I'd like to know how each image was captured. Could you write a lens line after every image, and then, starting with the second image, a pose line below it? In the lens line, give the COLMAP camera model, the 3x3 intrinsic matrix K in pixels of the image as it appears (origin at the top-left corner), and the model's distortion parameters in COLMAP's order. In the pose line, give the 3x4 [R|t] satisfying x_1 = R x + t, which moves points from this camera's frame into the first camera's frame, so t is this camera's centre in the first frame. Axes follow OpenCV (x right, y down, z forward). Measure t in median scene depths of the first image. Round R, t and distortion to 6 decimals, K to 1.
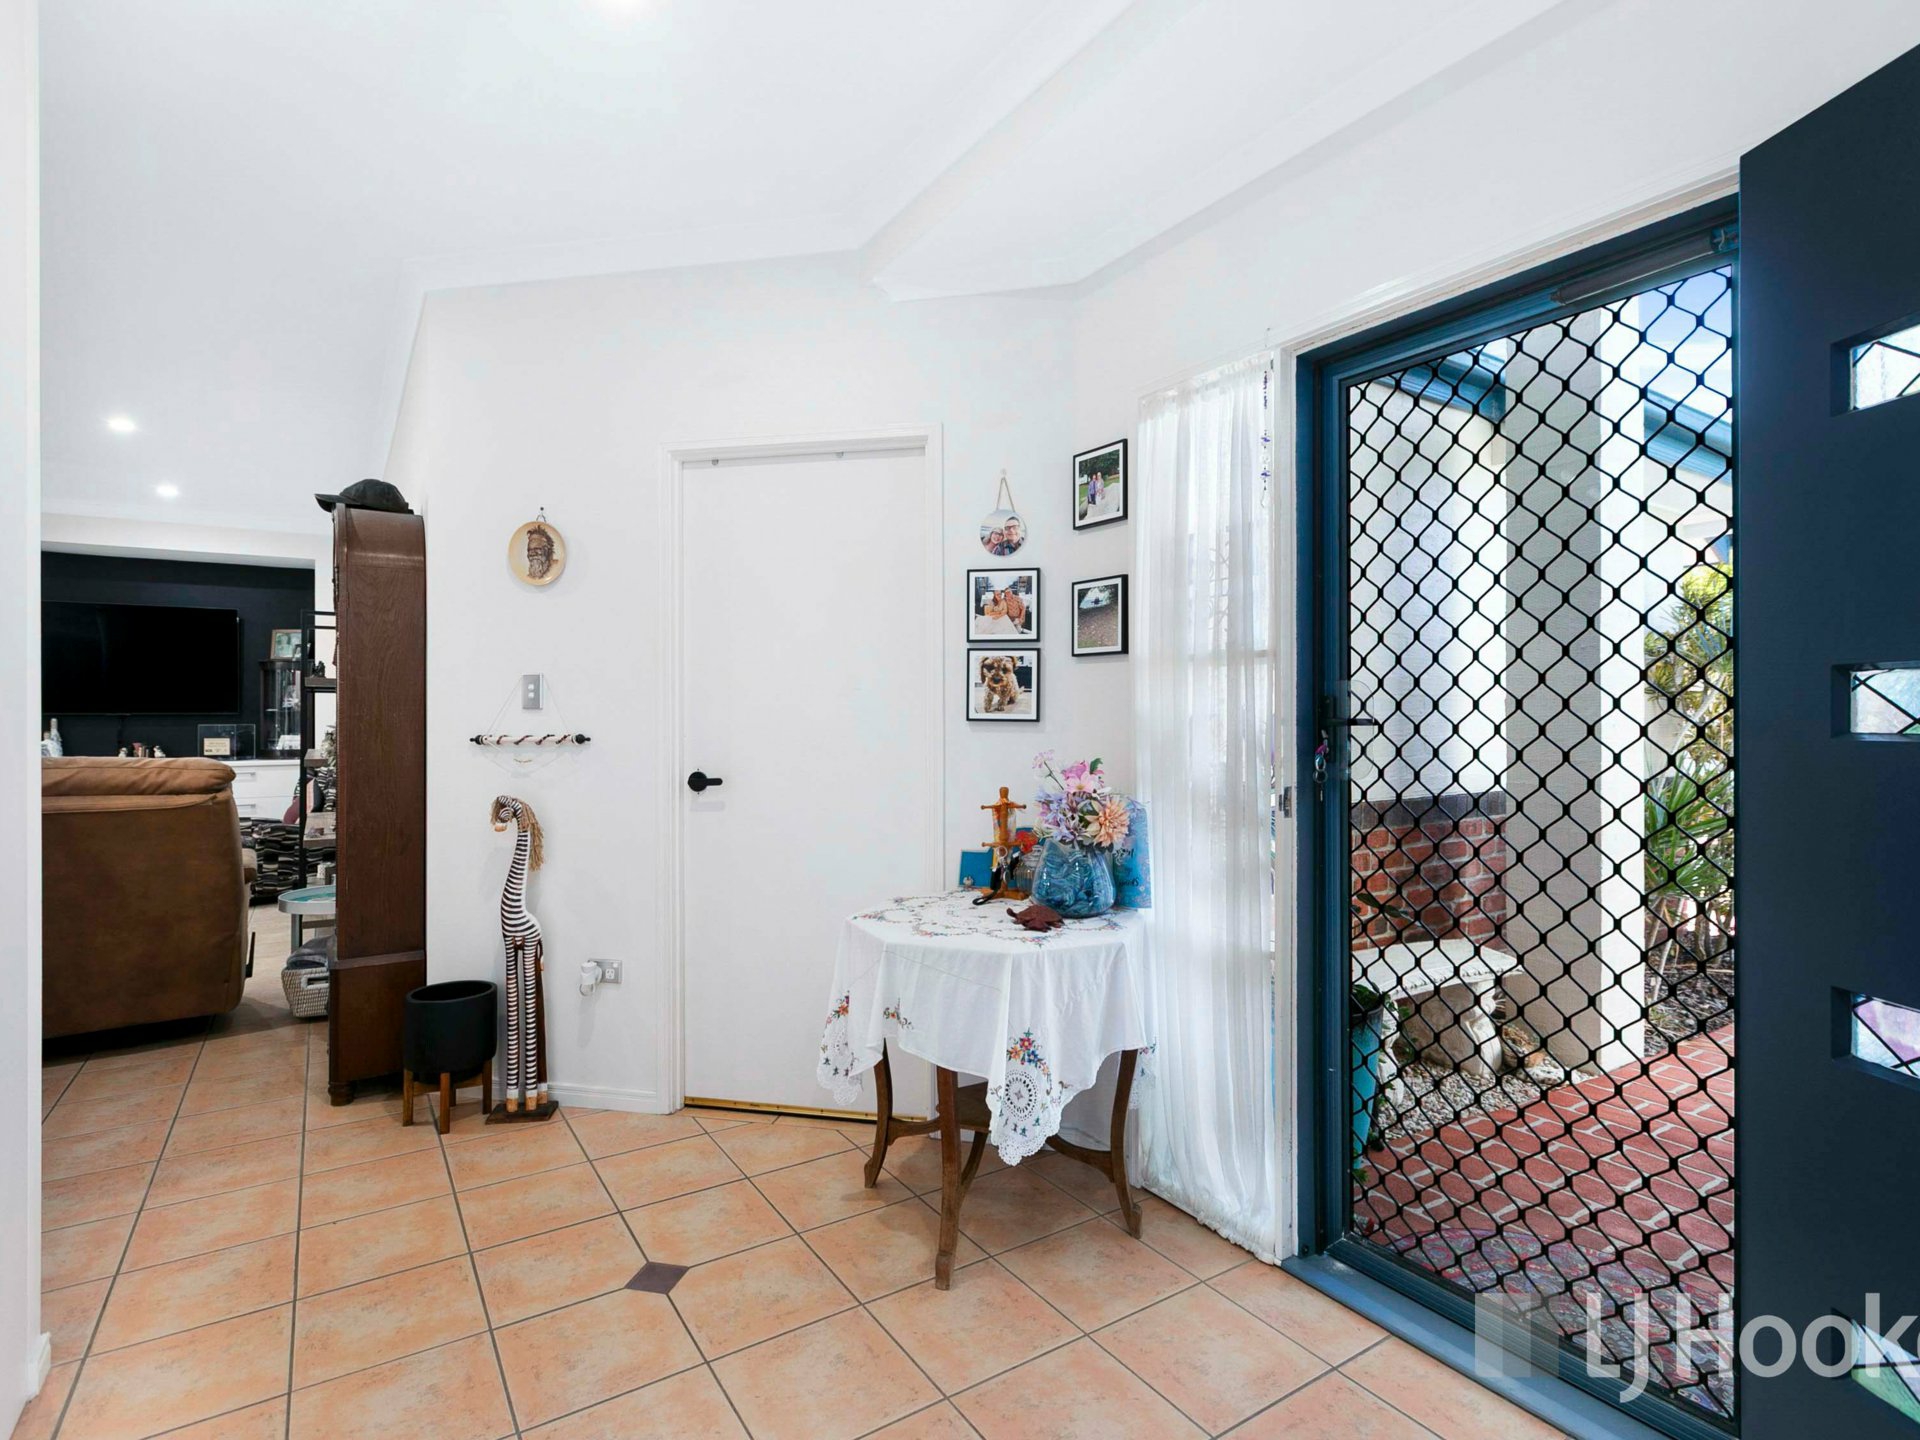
lens RADIAL K [[979.4, 0, 953.9], [0, 979.4, 713.9], [0, 0, 1]] dist [-0.002364, -0.001366]
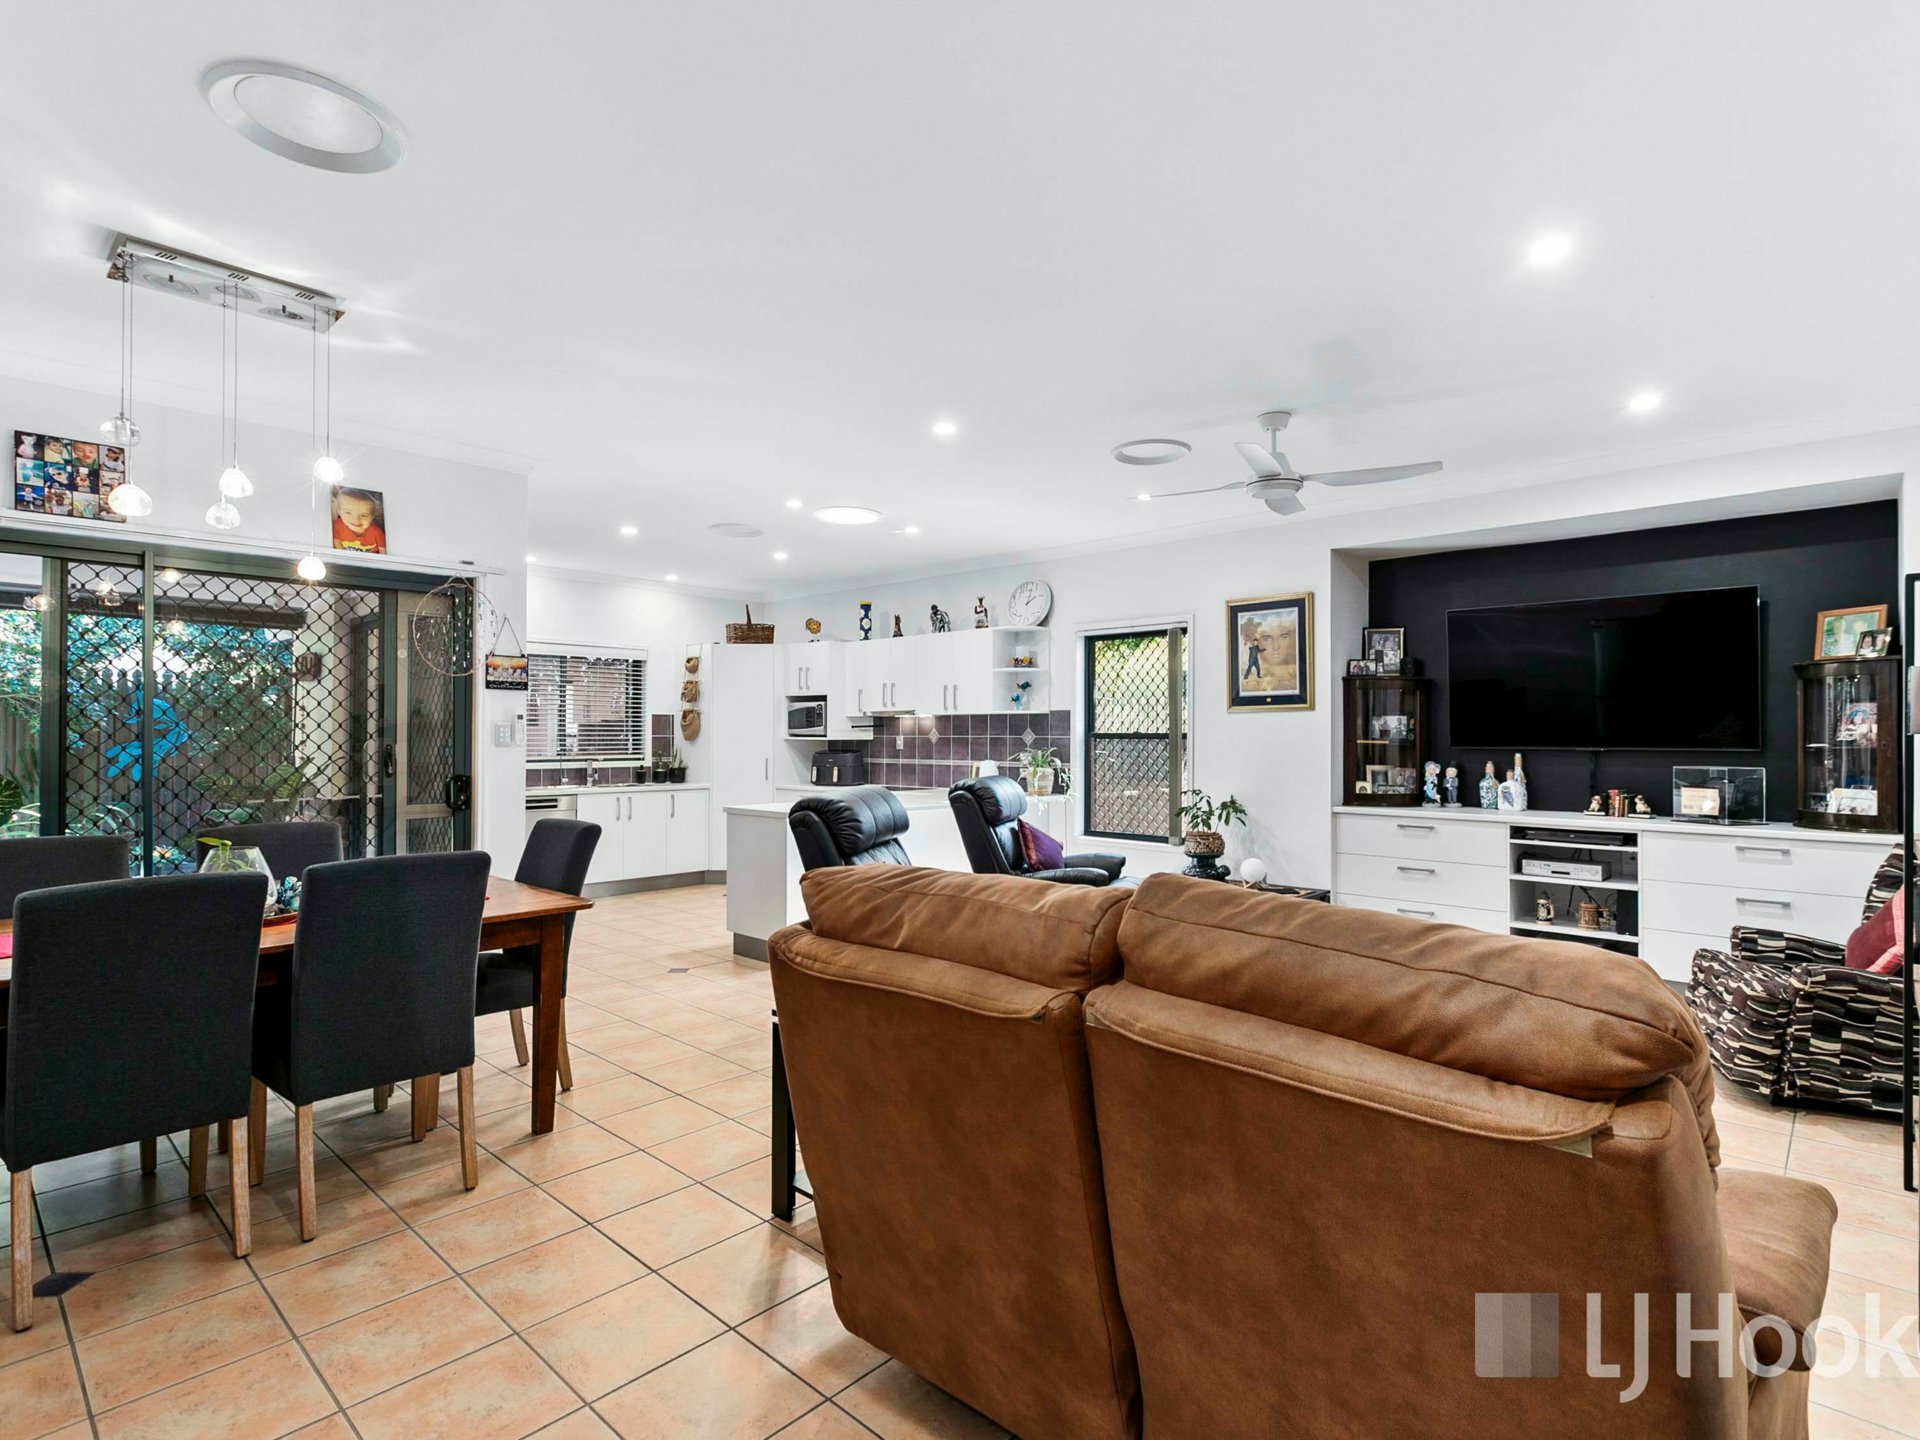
lens RADIAL K [[979.4, 0, 965.0], [0, 979.4, 715.7], [0, 0, 1]] dist [-0.002364, -0.001366]
pose [[0.243977, -0.015448, -0.969658, -0.257055], [-0.003398, 0.999853, -0.016784, -0.010813], [0.969775, 0.007389, 0.243889, 0.364560]]
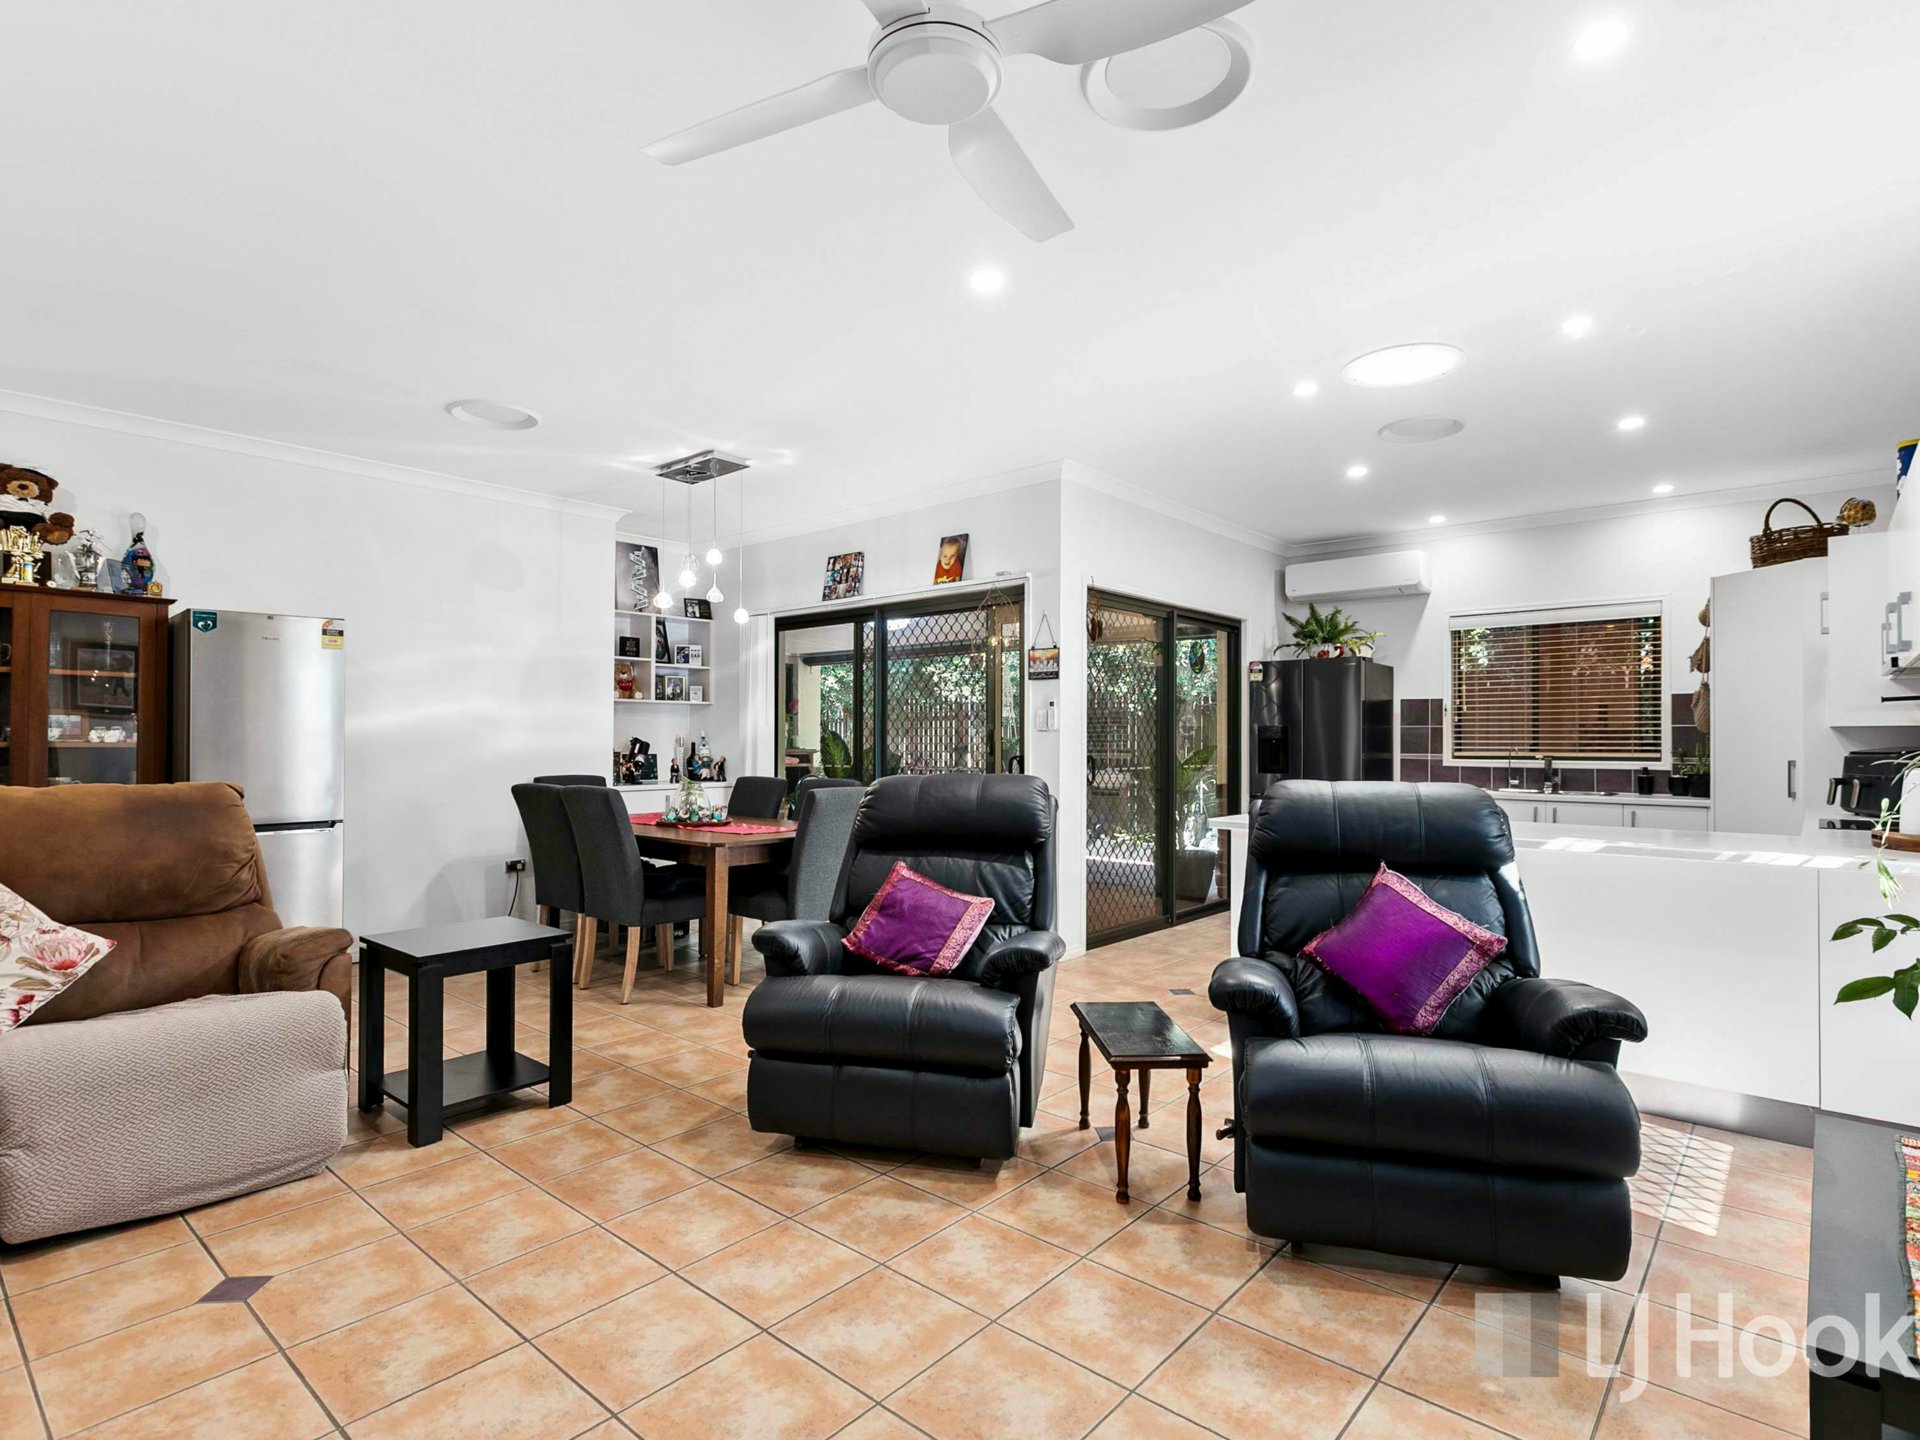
lens RADIAL K [[979.4, 0, 951.6], [0, 979.4, 727.4], [0, 0, 1]] dist [-0.002364, -0.001366]
pose [[-0.967751, -0.002907, -0.251891, -0.362809], [-0.000675, 0.999960, -0.008946, -0.007438], [0.251907, -0.008487, -0.967714, 0.489702]]
